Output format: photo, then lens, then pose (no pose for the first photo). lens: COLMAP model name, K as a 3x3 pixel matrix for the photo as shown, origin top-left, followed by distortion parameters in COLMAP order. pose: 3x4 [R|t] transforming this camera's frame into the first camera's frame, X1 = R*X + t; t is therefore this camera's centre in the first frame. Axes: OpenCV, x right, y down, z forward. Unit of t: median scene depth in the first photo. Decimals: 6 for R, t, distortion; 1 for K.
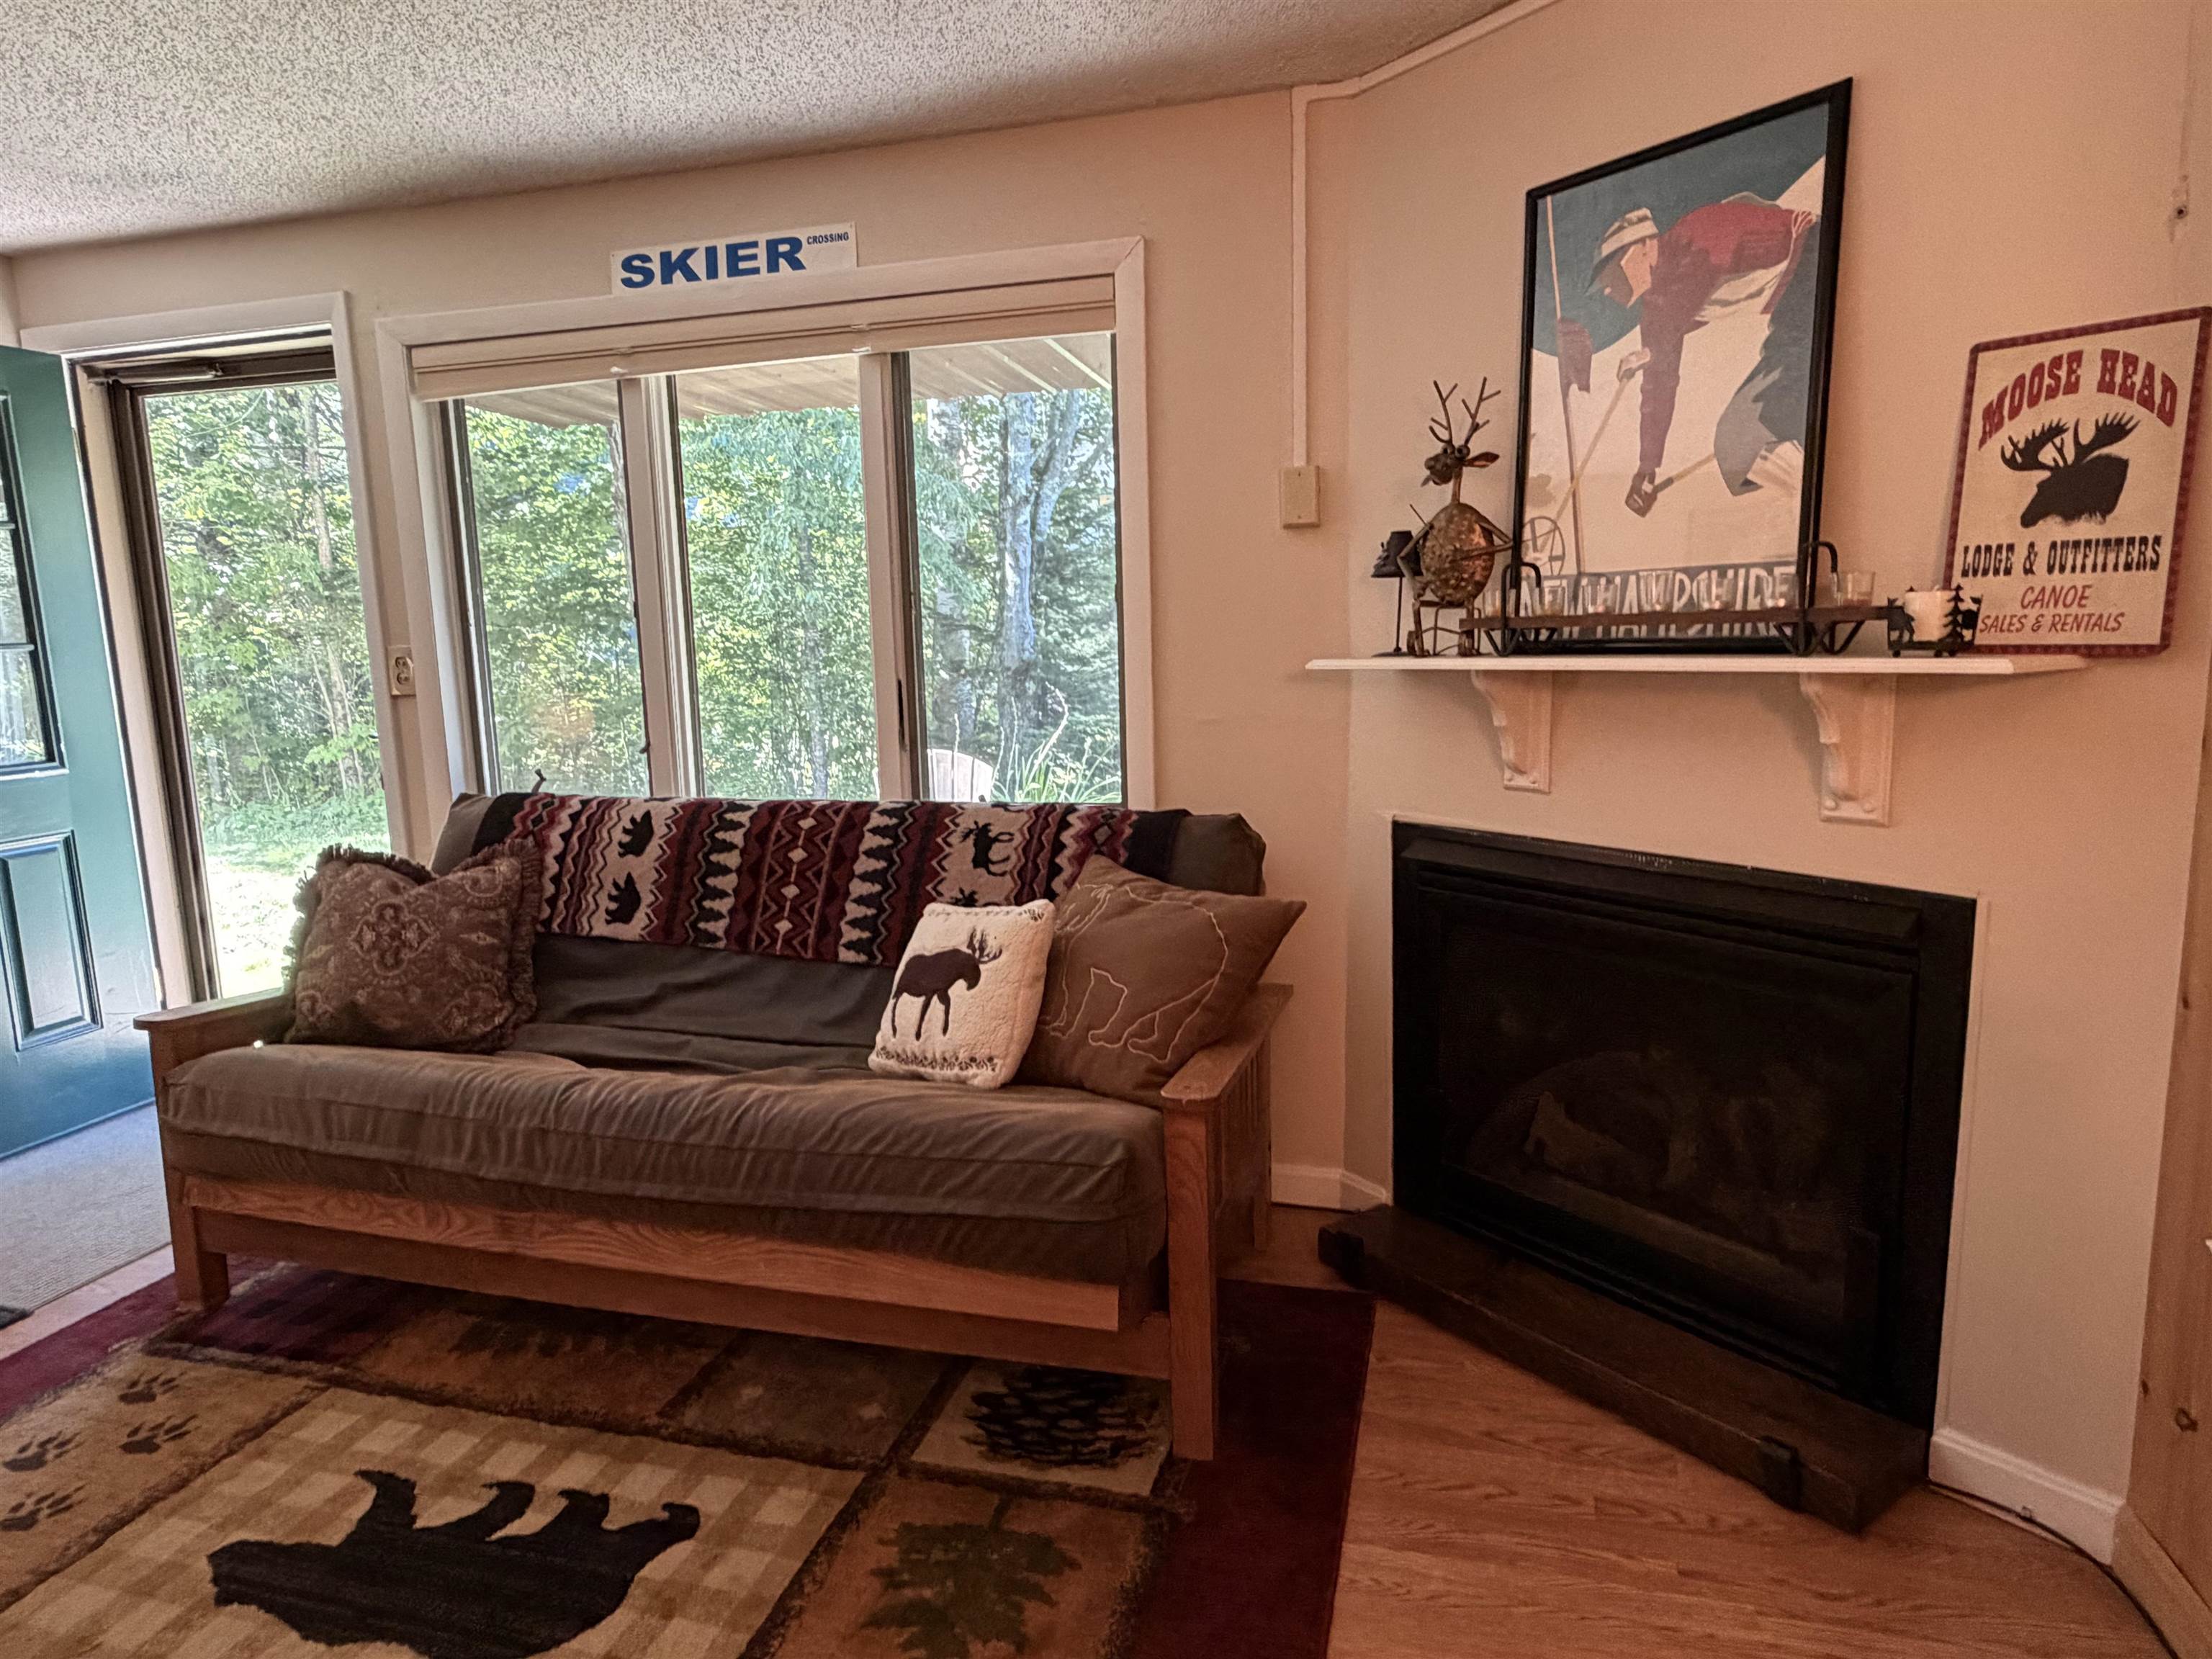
lens RADIAL K [[1331.5, 0, 1106.0], [0, 1331.5, 829.5], [0, 0, 1]] dist [0.002189, 0.000334]
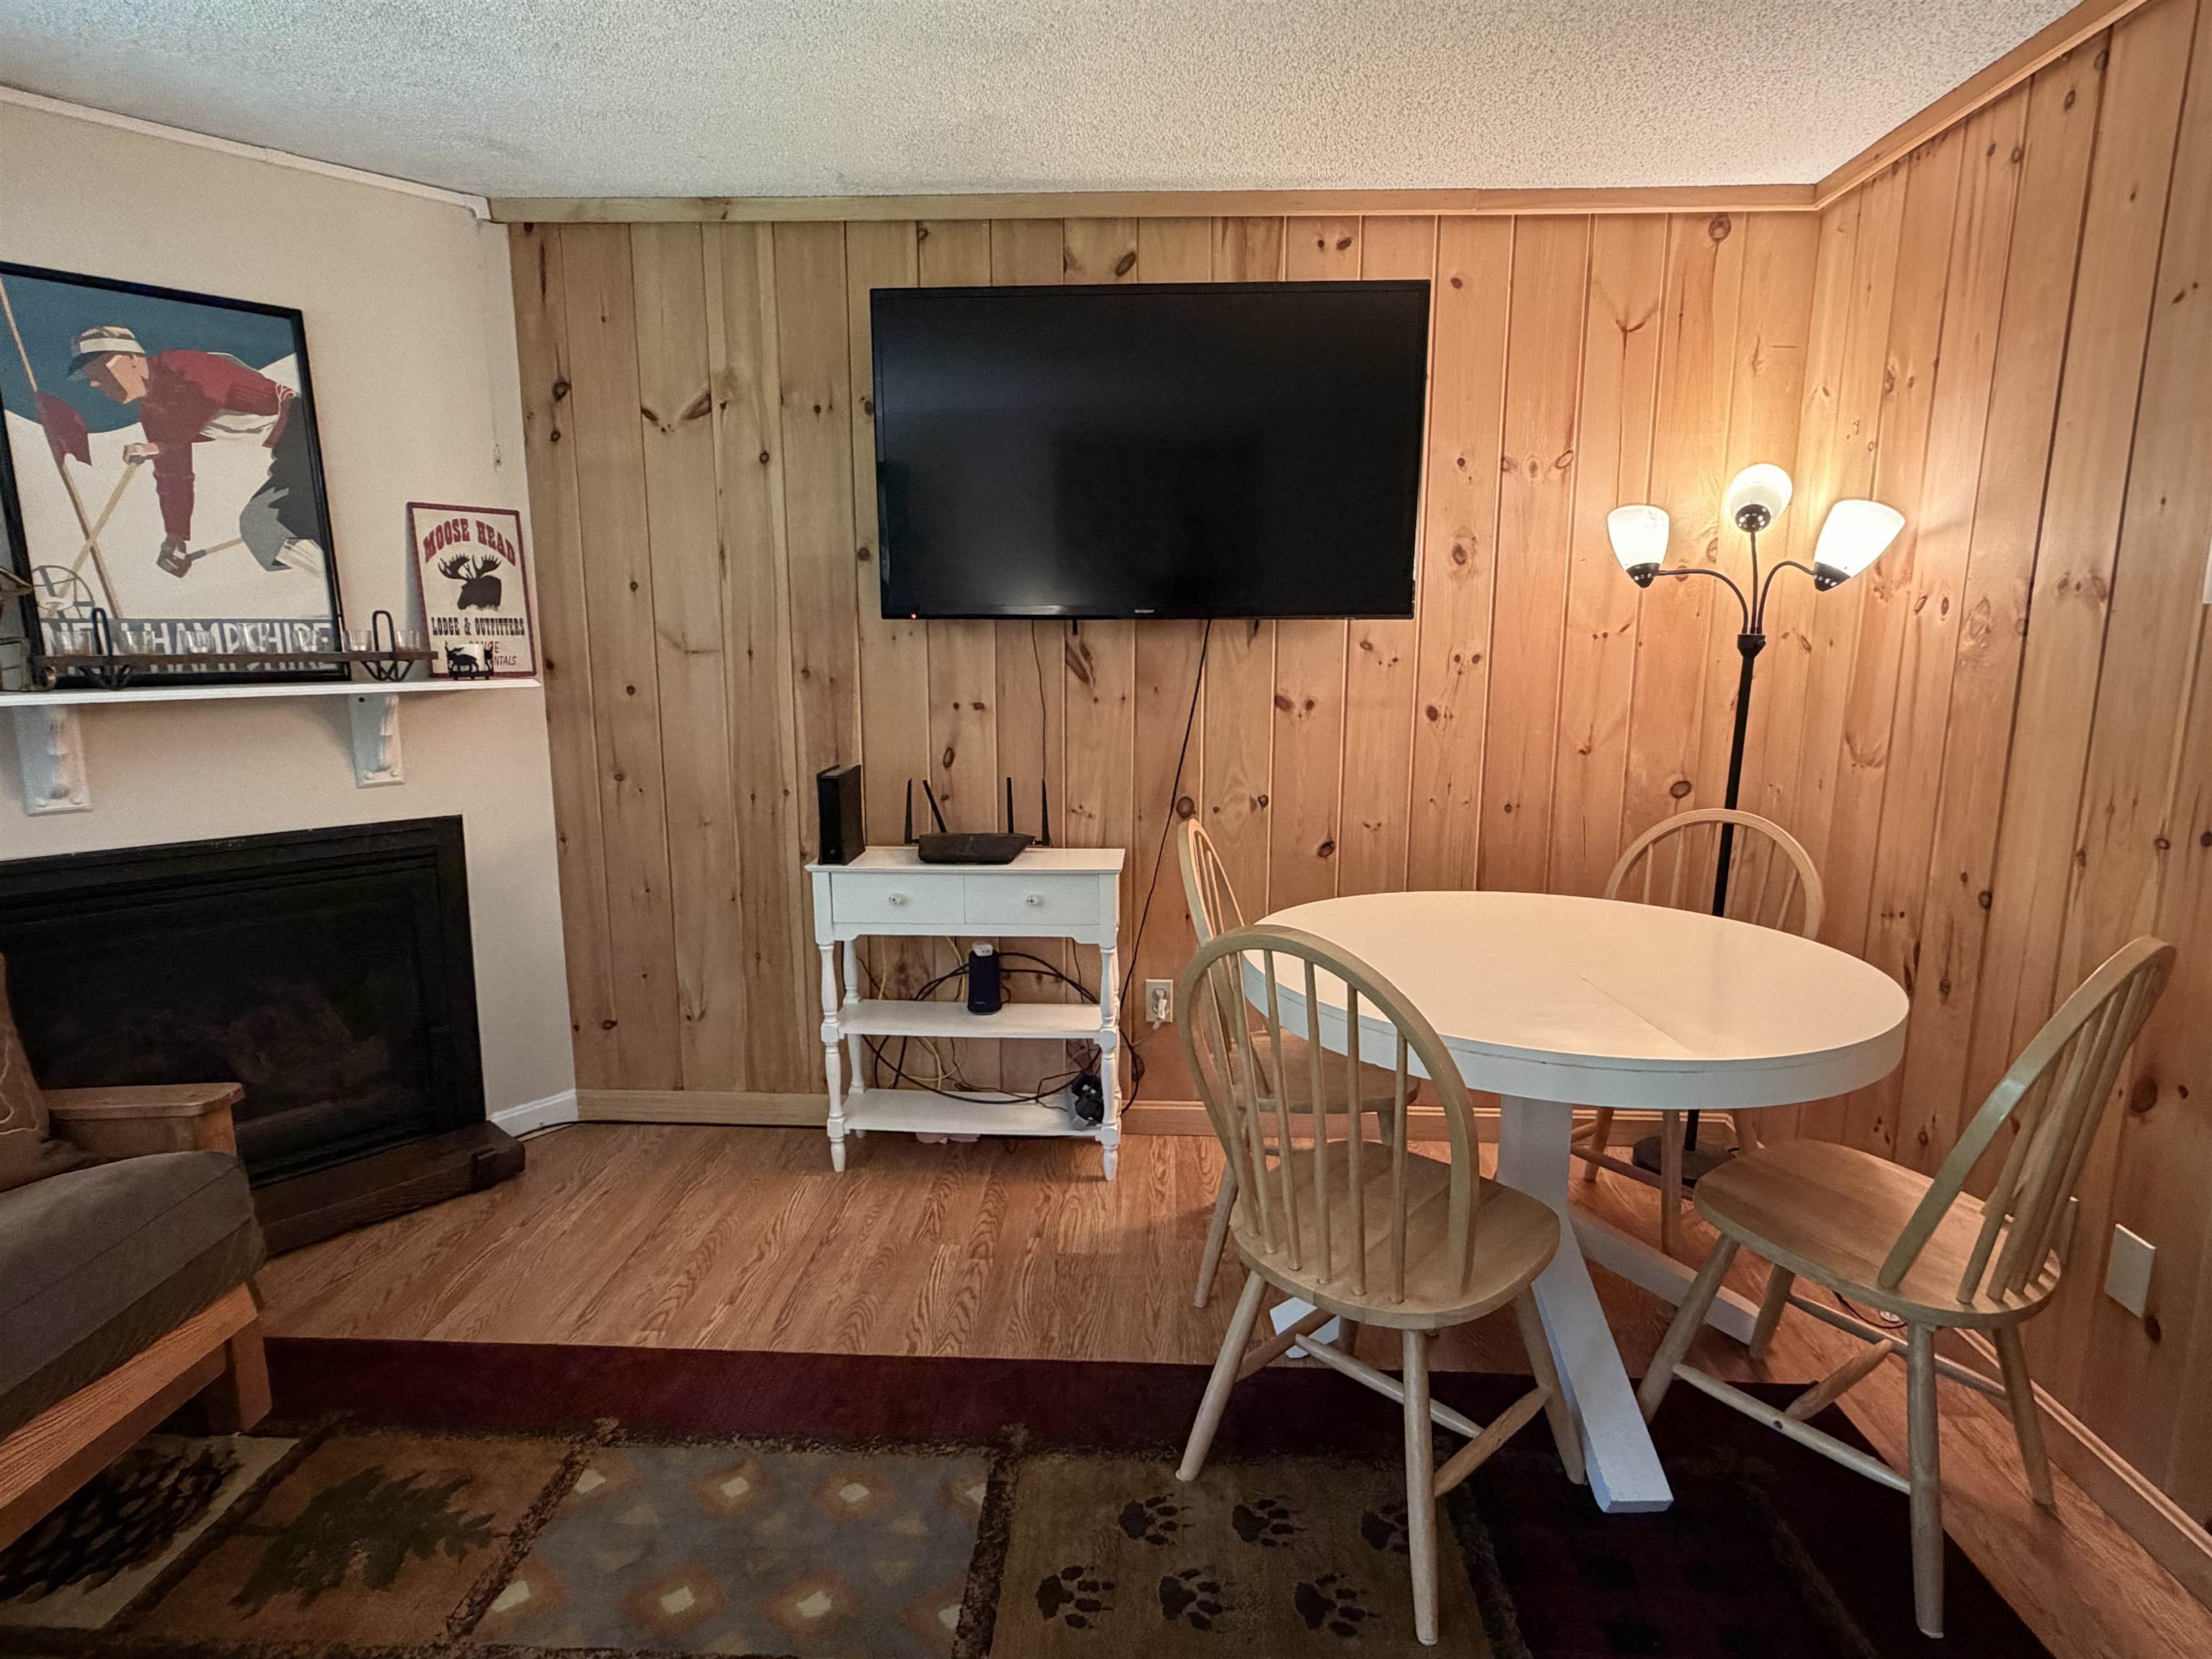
lens RADIAL K [[1192.5, 0, 1100.6], [0, 1192.5, 830.4], [0, 0, 1]] dist [0.001738, -0.000002]
pose [[-0.214567, -0.142039, 0.966326, -0.946585], [0.144760, 0.973818, 0.175283, -0.073722], [-0.965922, 0.177495, -0.188387, 0.417689]]
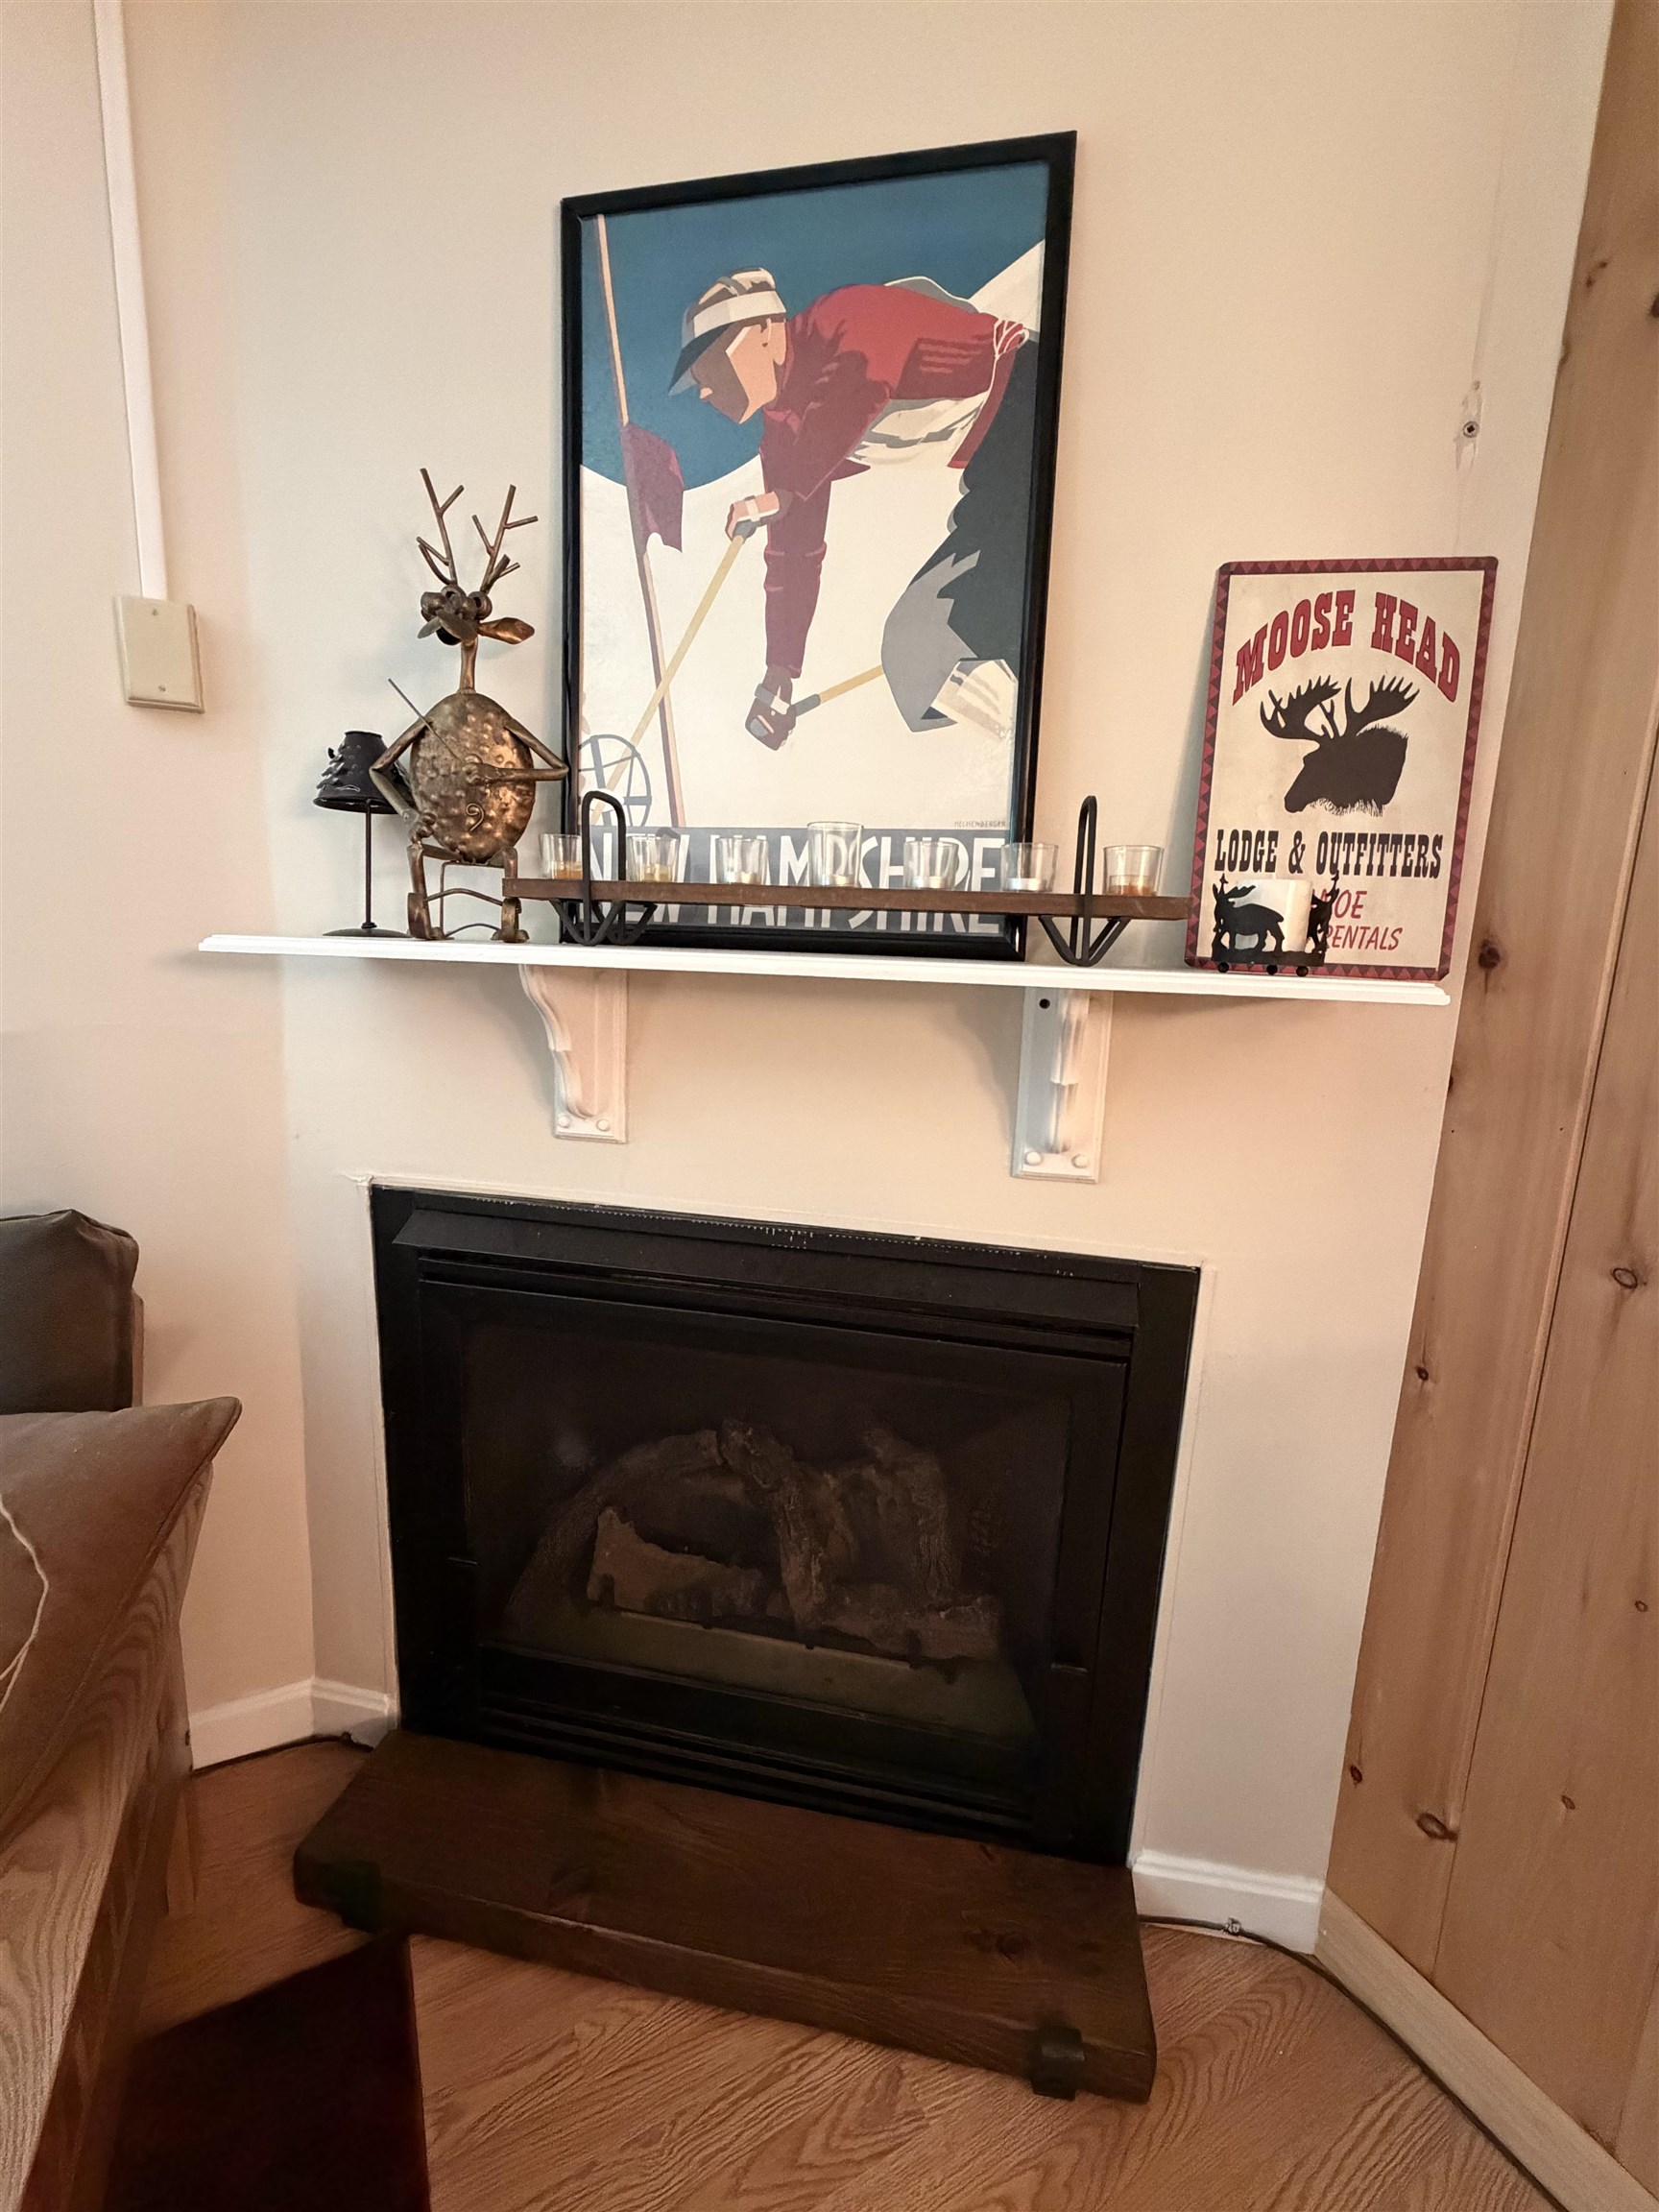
lens RADIAL K [[931.1, 0, 824.7], [0, 931.1, 1104.1], [0, 0, 1]] dist [0.000455, 0.000011]
pose [[0.727078, -0.069366, 0.683042, 0.084337], [0.044736, 0.997555, 0.053686, -0.079320], [-0.685096, -0.008477, 0.728404, 0.647670]]
